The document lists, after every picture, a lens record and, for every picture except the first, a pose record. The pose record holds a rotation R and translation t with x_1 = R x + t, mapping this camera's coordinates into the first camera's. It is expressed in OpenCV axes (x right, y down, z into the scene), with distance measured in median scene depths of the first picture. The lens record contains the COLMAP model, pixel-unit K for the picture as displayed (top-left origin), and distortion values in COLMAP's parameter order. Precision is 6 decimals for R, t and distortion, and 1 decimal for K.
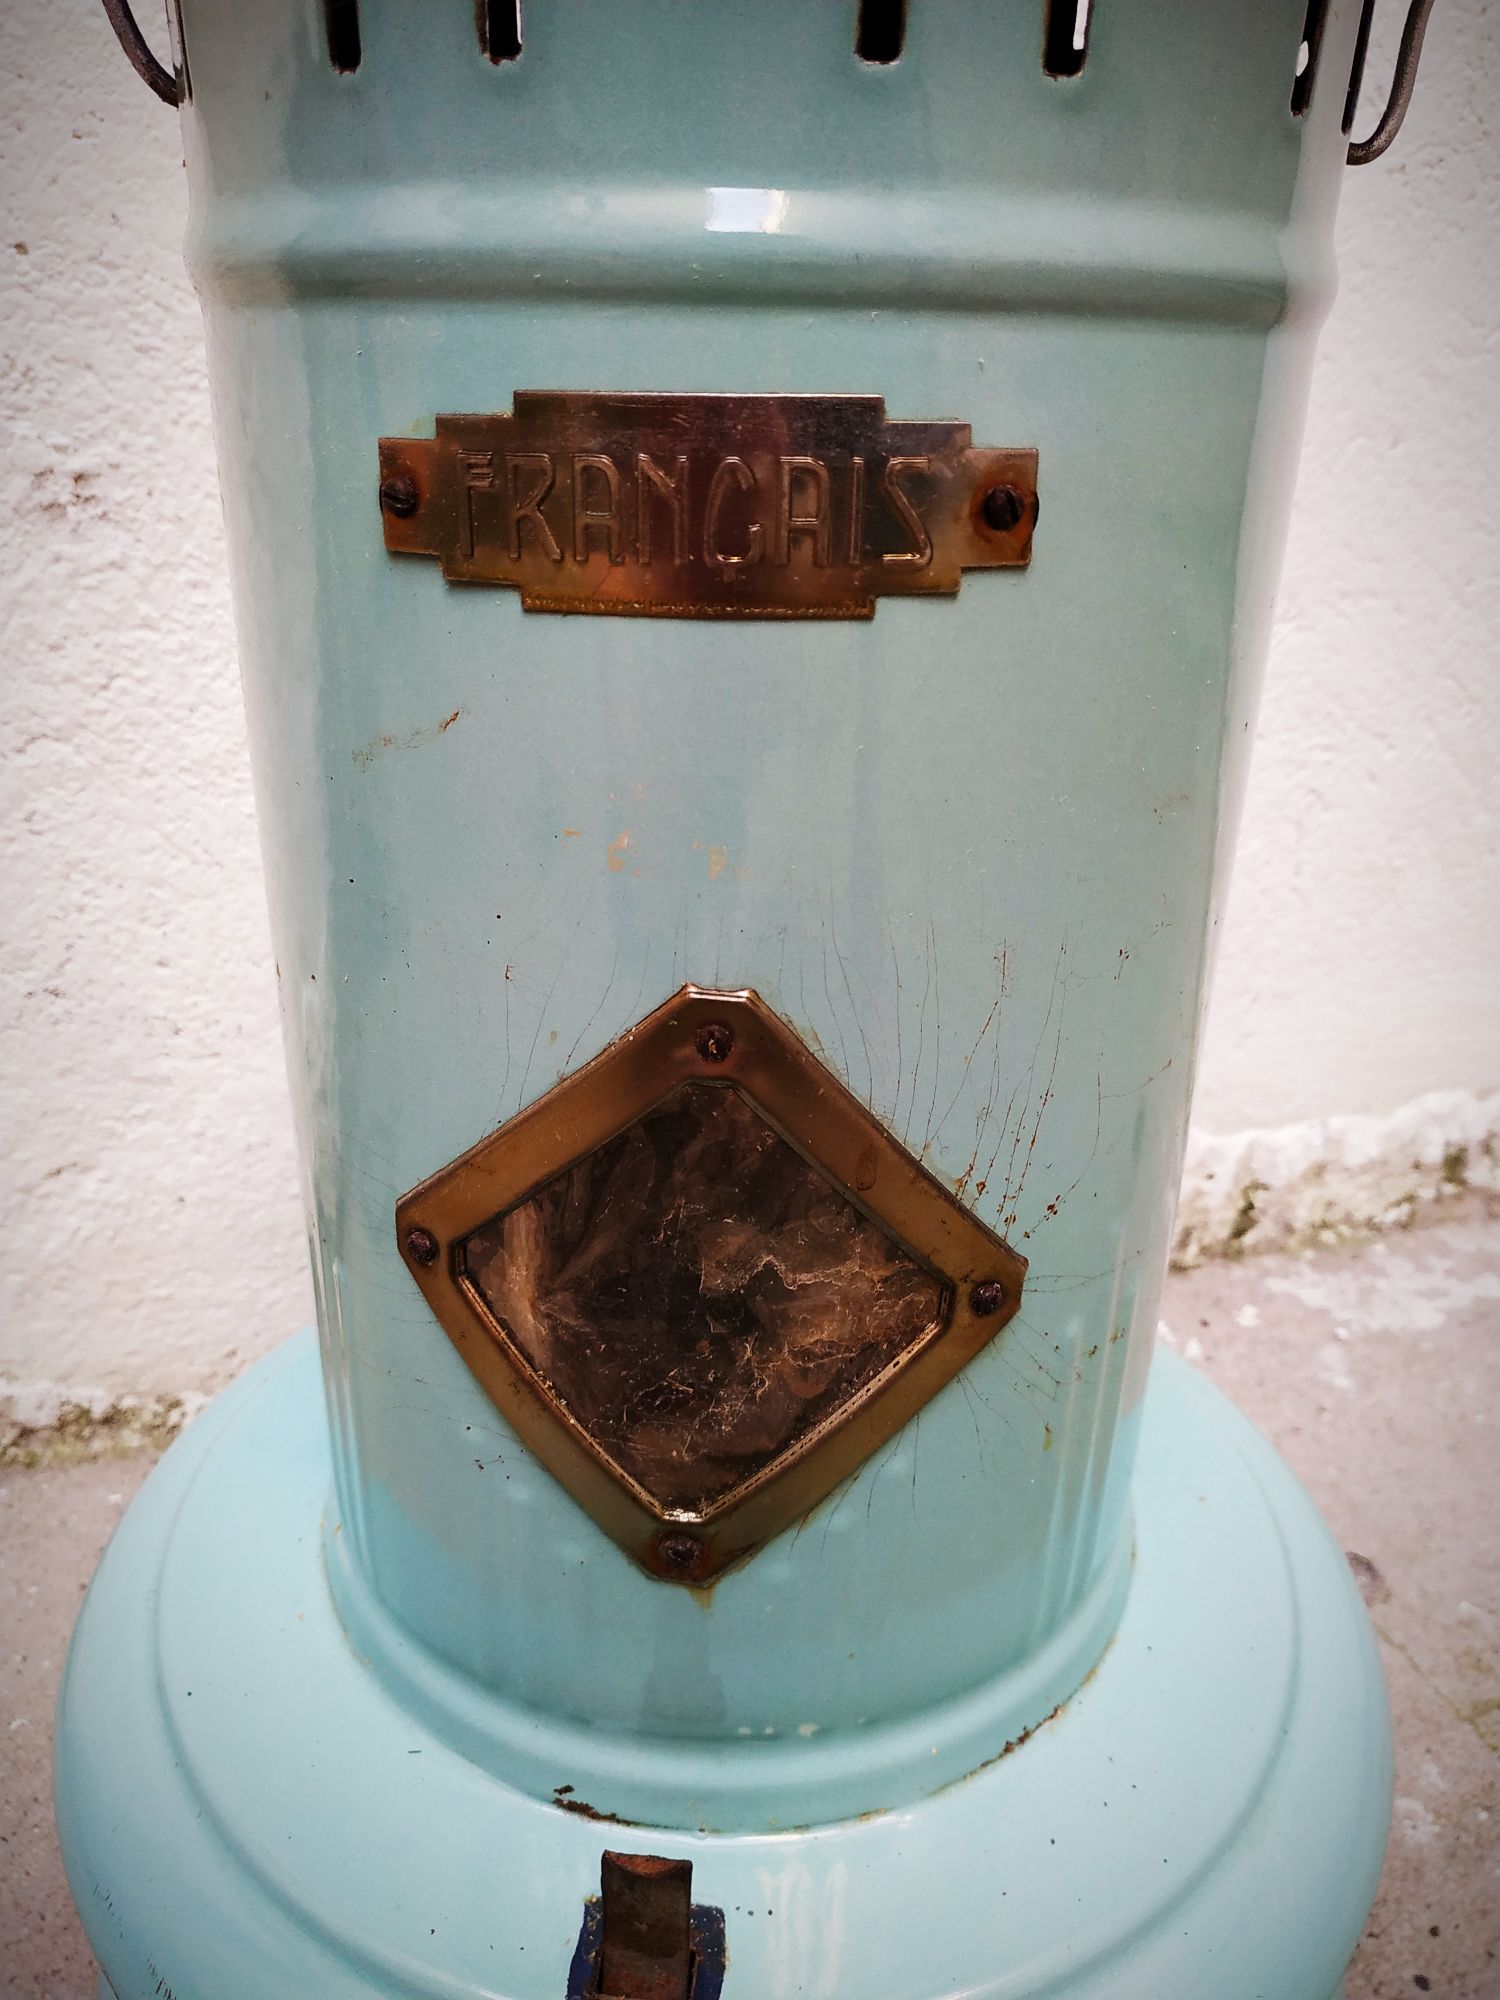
lens RADIAL K [[1483.6, 0, 737.7], [0, 1483.6, 991.3], [0, 0, 1]] dist [-0.036866, 0.010765]
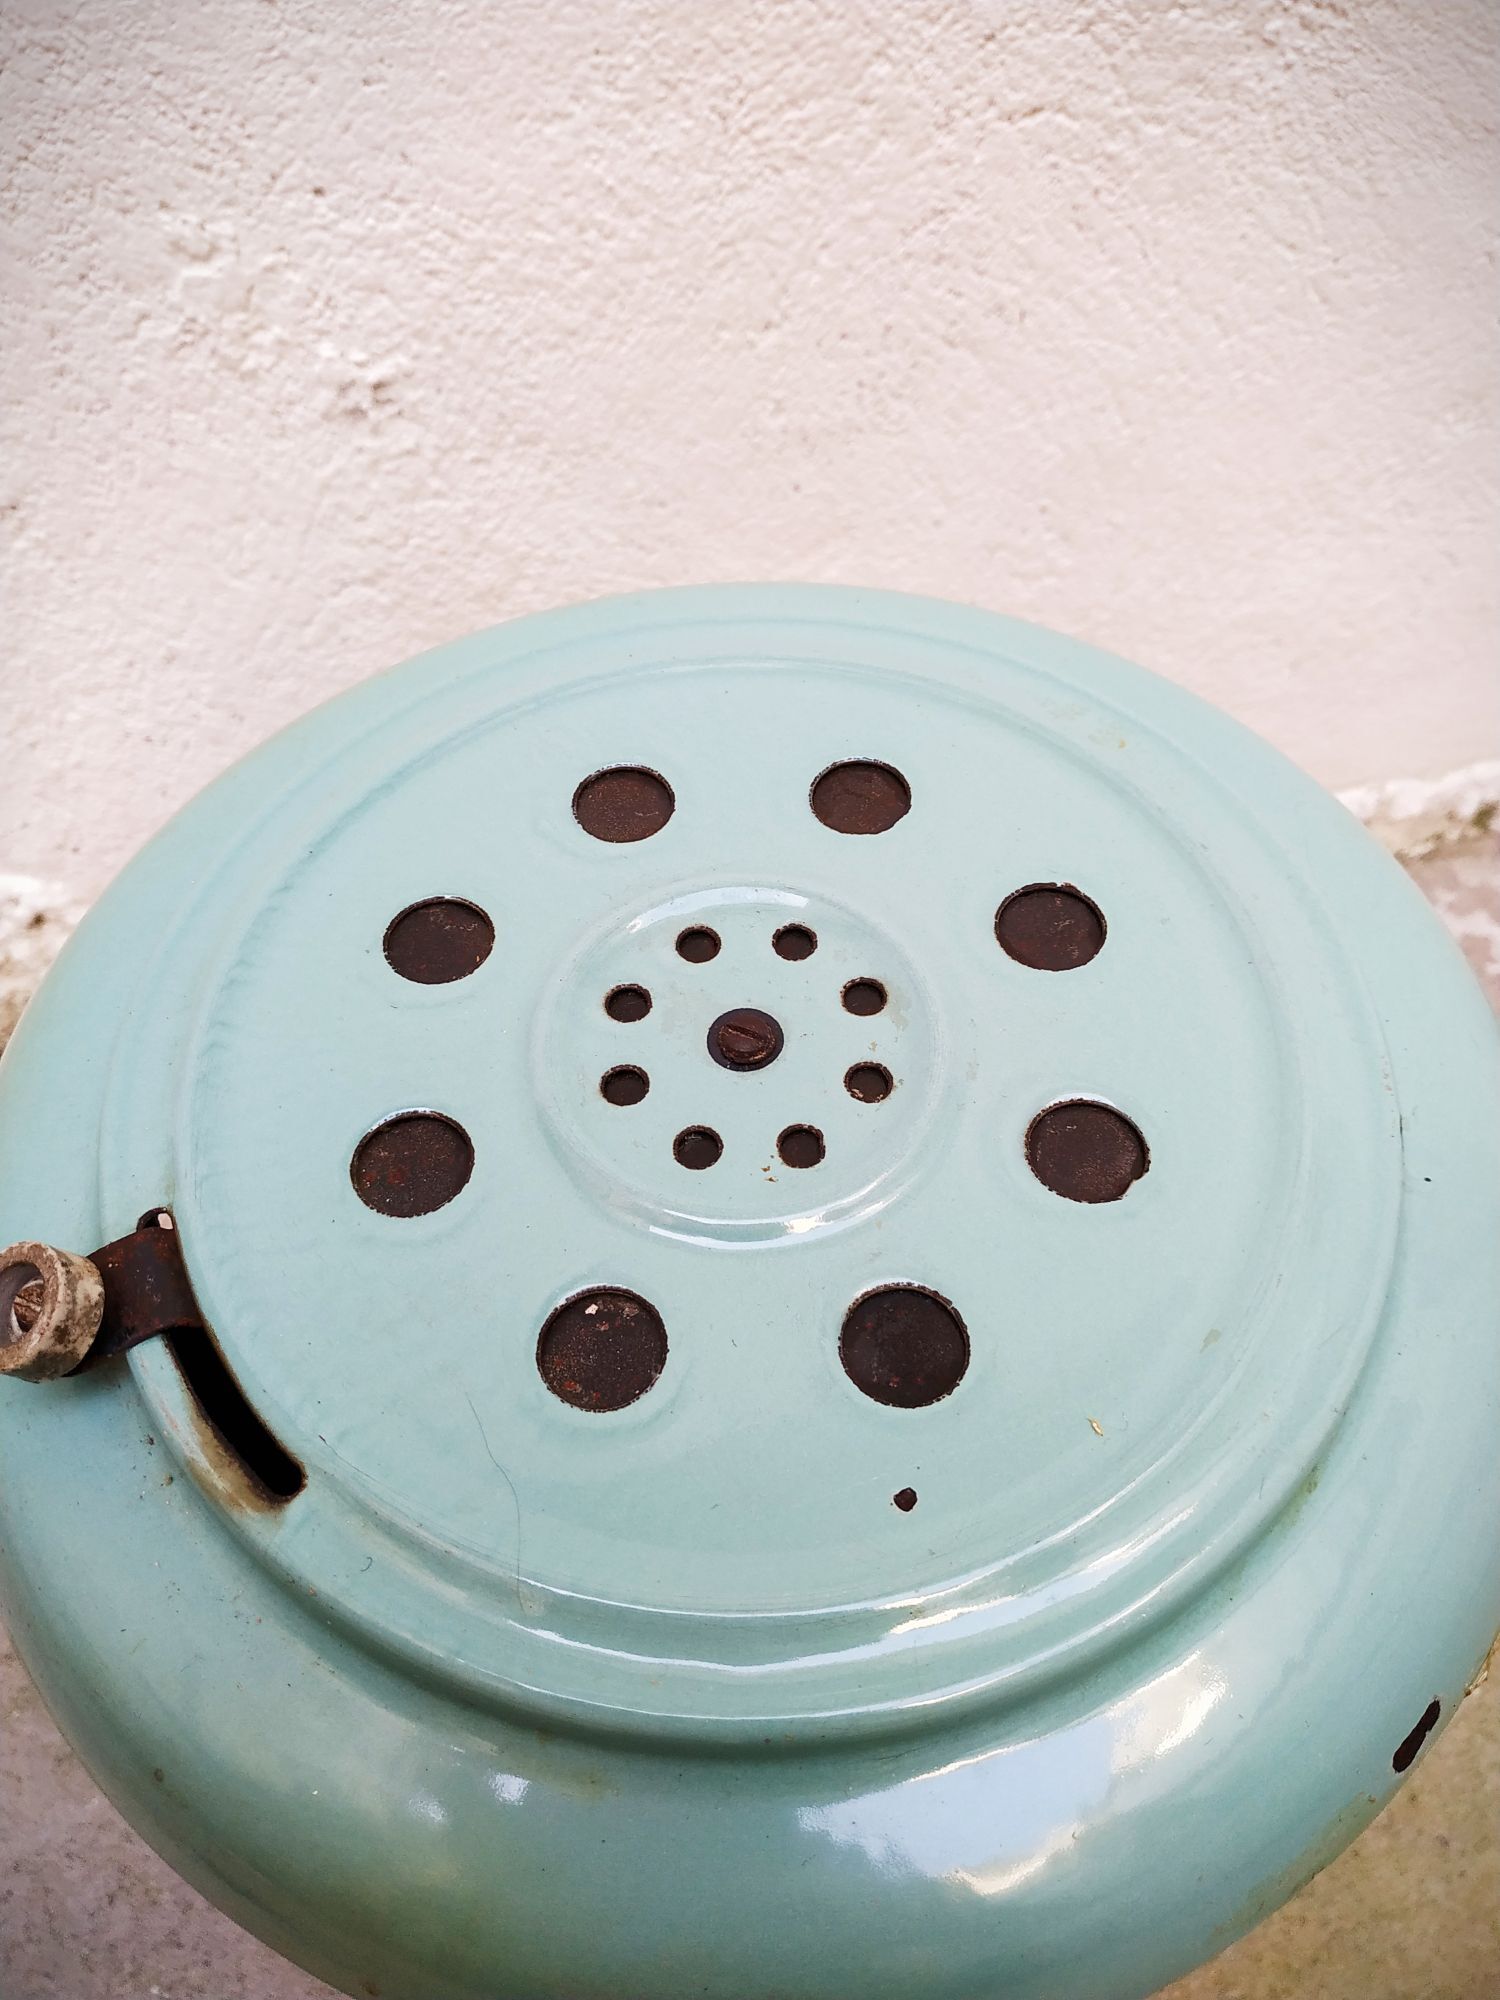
lens RADIAL K [[1483.6, 0, 737.7], [0, 1483.6, 991.3], [0, 0, 1]] dist [-0.036866, 0.010765]
pose [[0.998216, 0.058185, -0.013371, -0.134395], [-0.042018, 0.843804, 0.535004, -0.547942], [0.042411, -0.533488, 0.844744, -0.153520]]
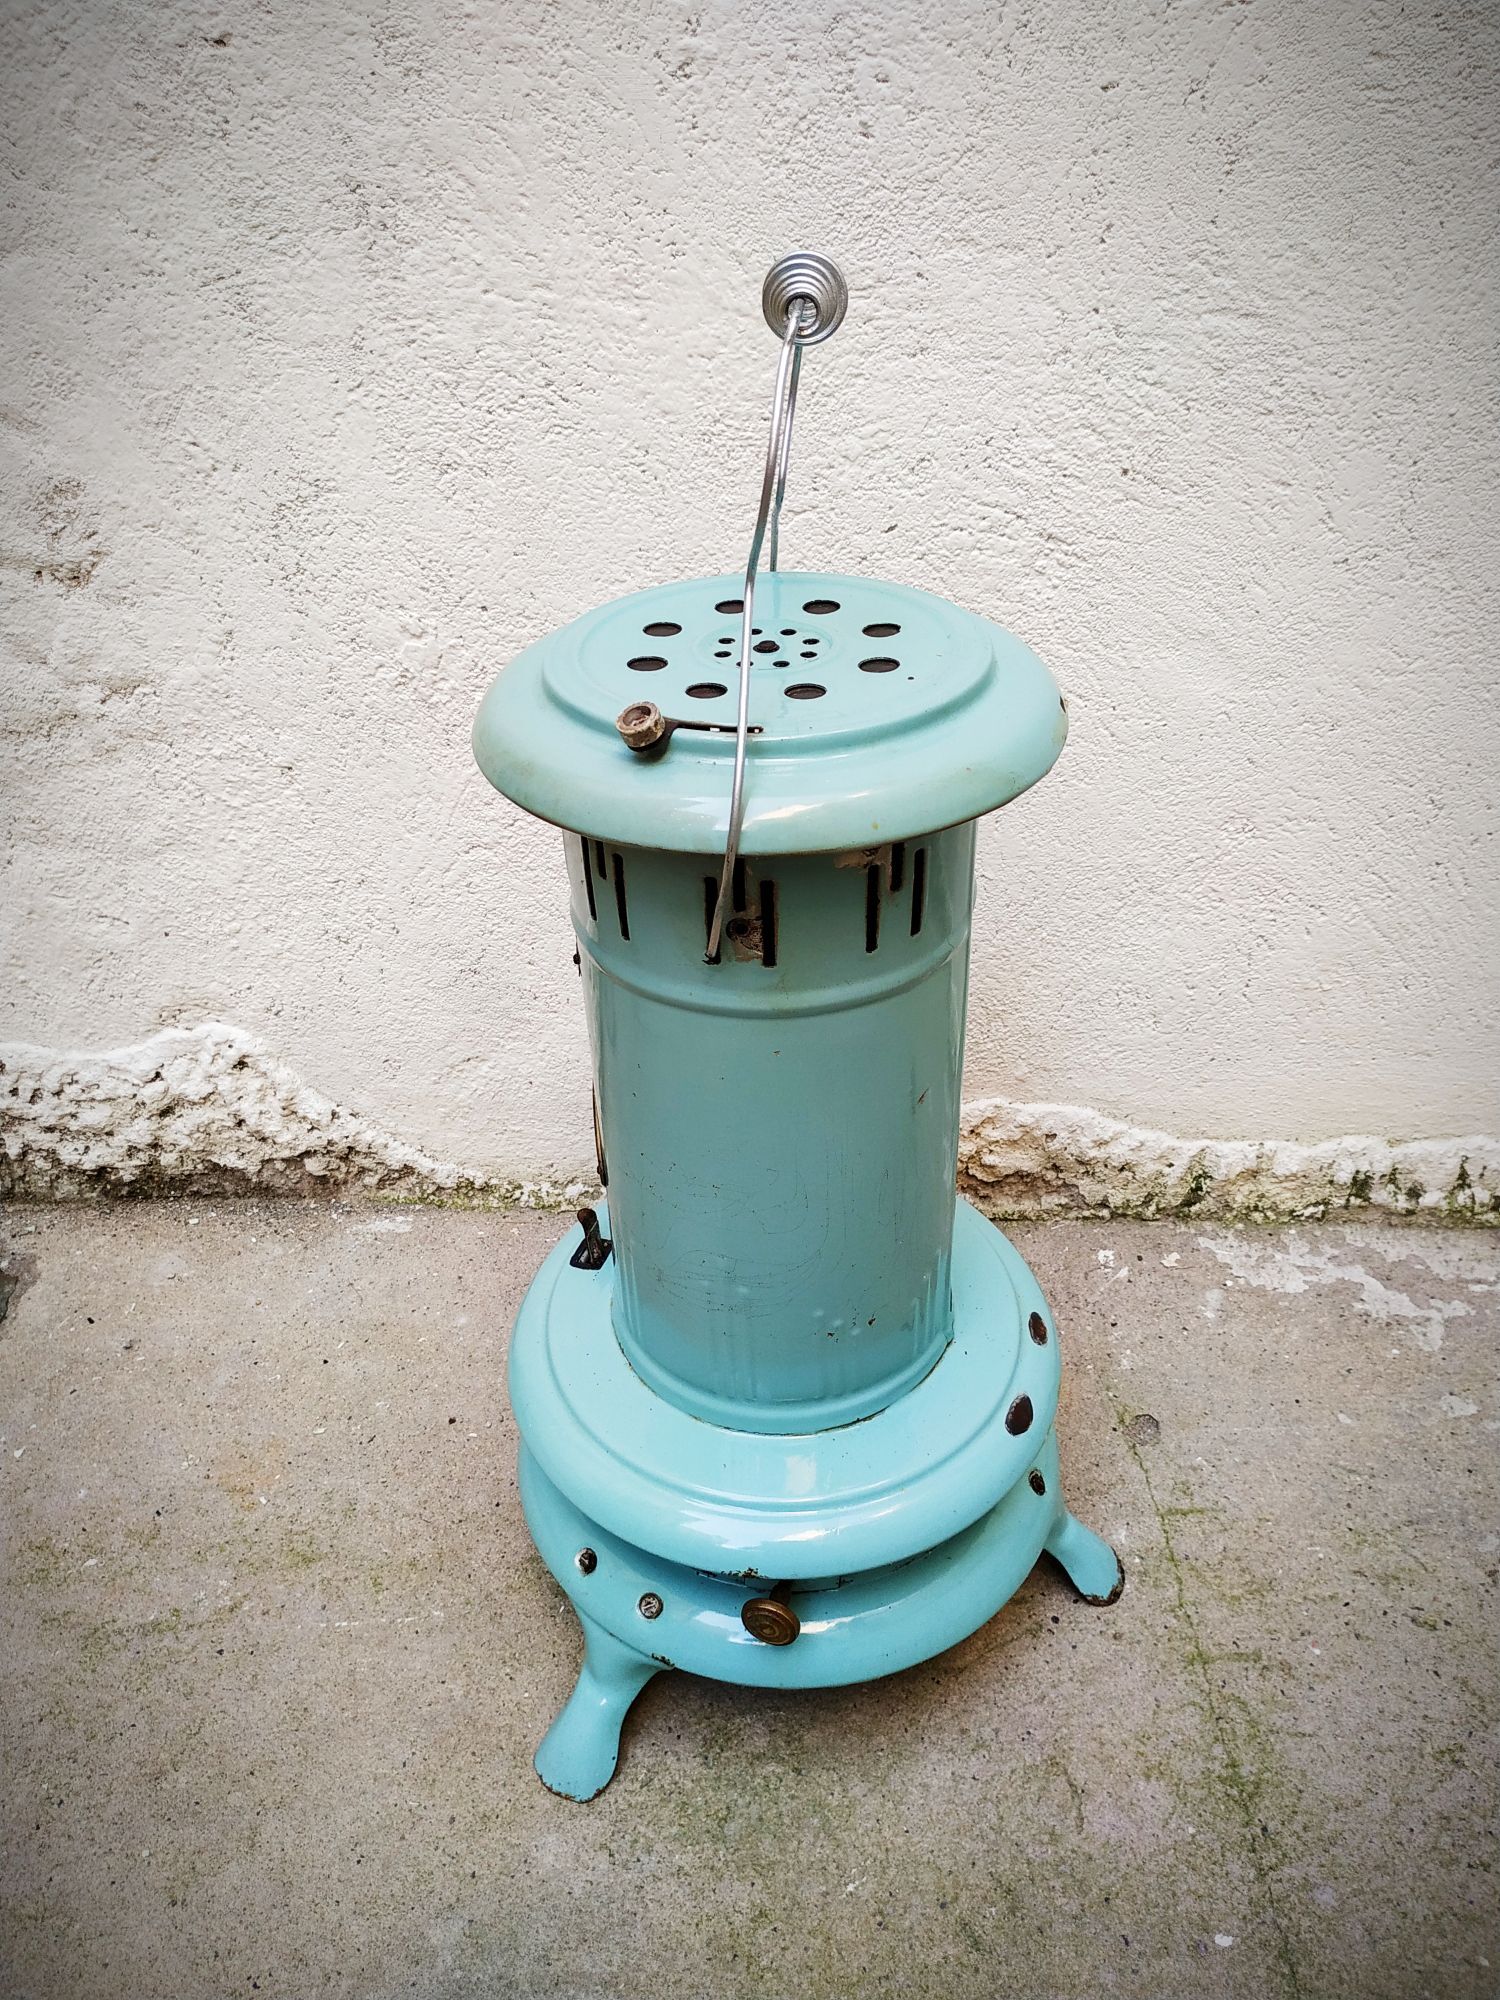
lens RADIAL K [[1449.0, 0, 745.2], [0, 1449.0, 996.2], [0, 0, 1]] dist [-0.000679, -0.021602]
pose [[0.957746, 0.157559, -0.240620, 0.328301], [-0.115860, 0.977071, 0.178629, -0.359650], [0.263247, -0.143203, 0.954041, -0.697672]]
